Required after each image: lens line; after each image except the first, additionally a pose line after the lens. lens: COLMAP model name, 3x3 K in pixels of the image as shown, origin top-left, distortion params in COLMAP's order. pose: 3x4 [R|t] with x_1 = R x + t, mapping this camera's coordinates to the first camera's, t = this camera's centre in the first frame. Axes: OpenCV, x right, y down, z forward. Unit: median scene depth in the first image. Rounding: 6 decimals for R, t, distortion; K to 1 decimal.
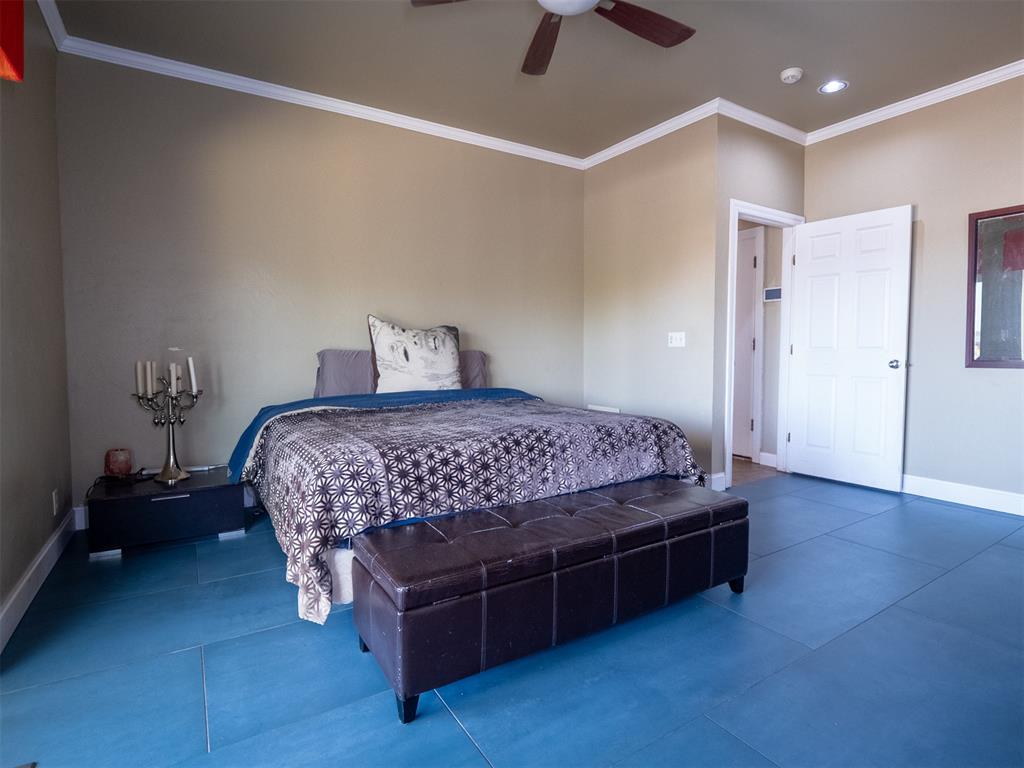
lens RADIAL K [[508.5, 0, 525.2], [0, 508.5, 372.4], [0, 0, 1]] dist [-0.012958, 0.000945]
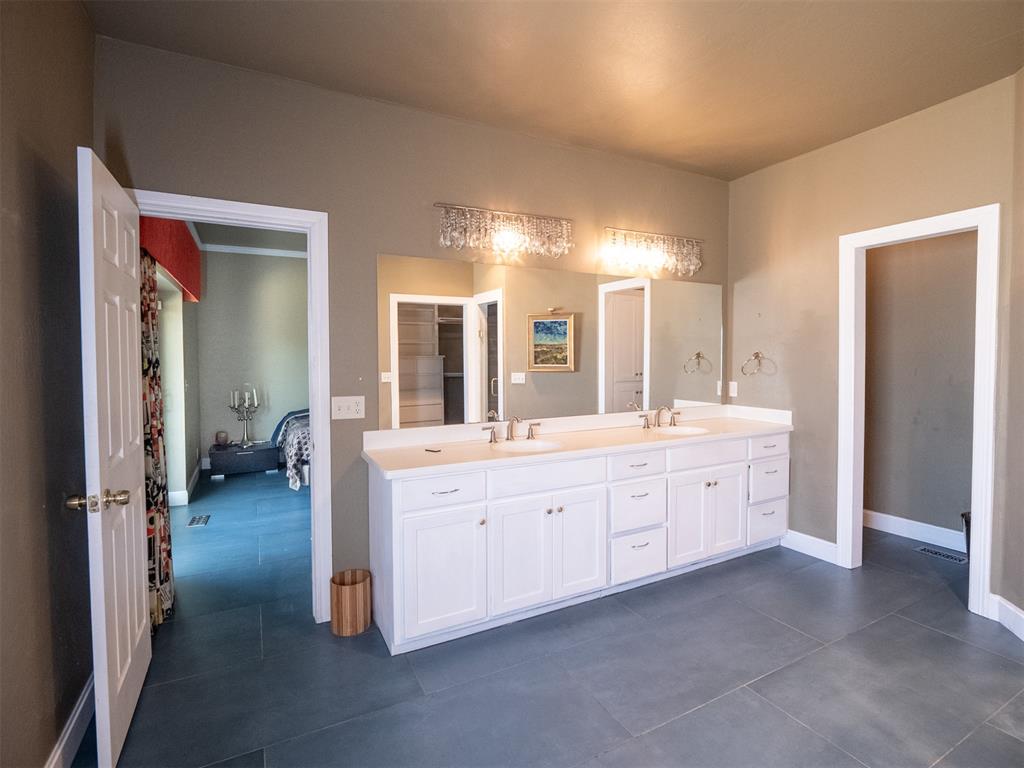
lens RADIAL K [[508.5, 0, 525.2], [0, 508.5, 372.4], [0, 0, 1]] dist [-0.012958, 0.000945]
pose [[0.995460, 0.000449, -0.095182, 0.714303], [-0.001326, 0.999957, -0.009142, -0.084745], [0.095174, 0.009227, 0.995418, -1.071067]]
